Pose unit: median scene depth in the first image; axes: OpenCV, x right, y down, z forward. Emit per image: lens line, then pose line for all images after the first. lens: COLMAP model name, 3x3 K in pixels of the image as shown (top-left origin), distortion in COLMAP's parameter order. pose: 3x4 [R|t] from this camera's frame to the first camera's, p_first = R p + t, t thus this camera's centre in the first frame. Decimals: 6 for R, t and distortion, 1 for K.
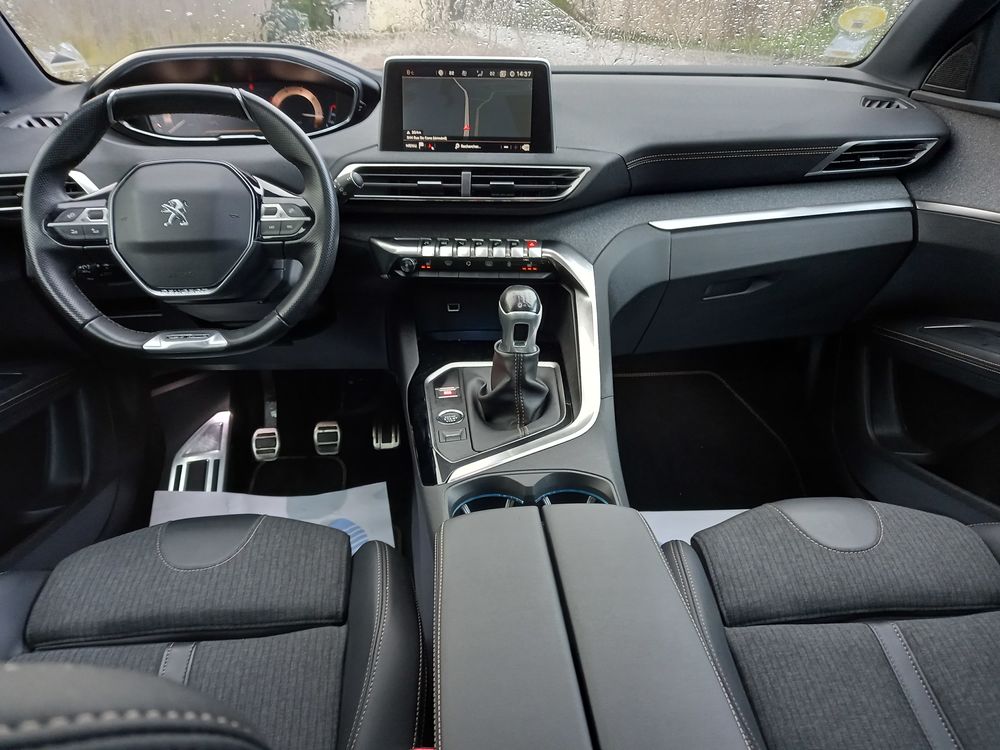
lens RADIAL K [[720.6, 0, 492.8], [0, 720.6, 384.3], [0, 0, 1]] dist [0.051051, -0.034640]
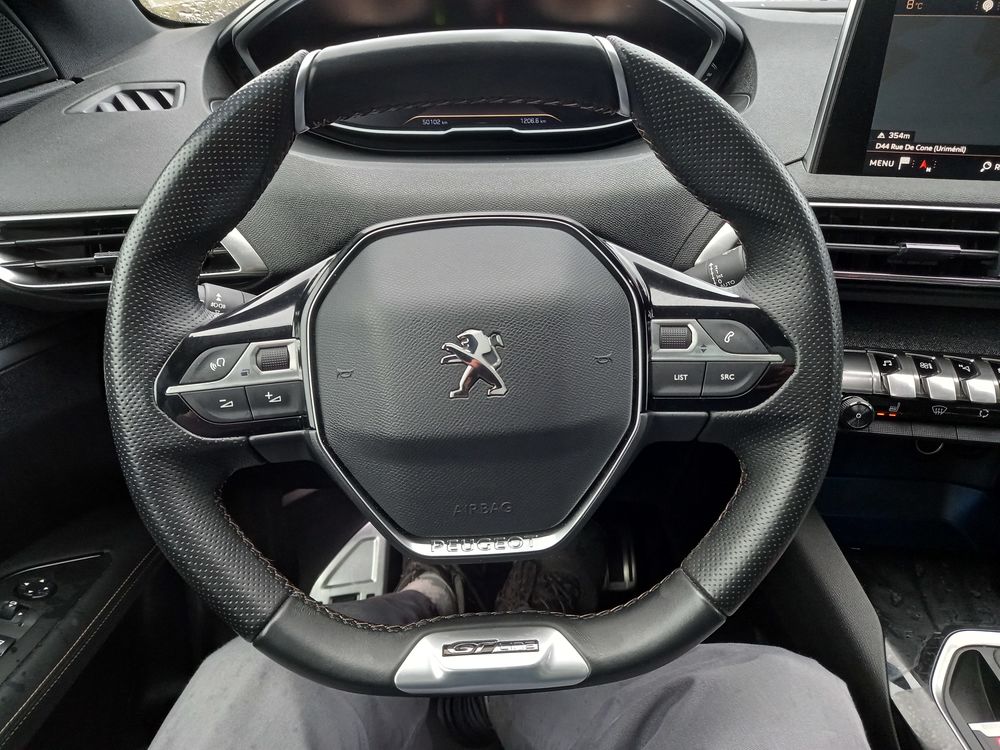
lens RADIAL K [[720.6, 0, 493.2], [0, 720.6, 375.5], [0, 0, 1]] dist [0.051051, -0.034640]
pose [[0.996597, 0.046318, -0.068184, -0.327045], [-0.042548, 0.997538, 0.055738, -0.207021], [0.070598, -0.052647, 0.996115, 0.499813]]
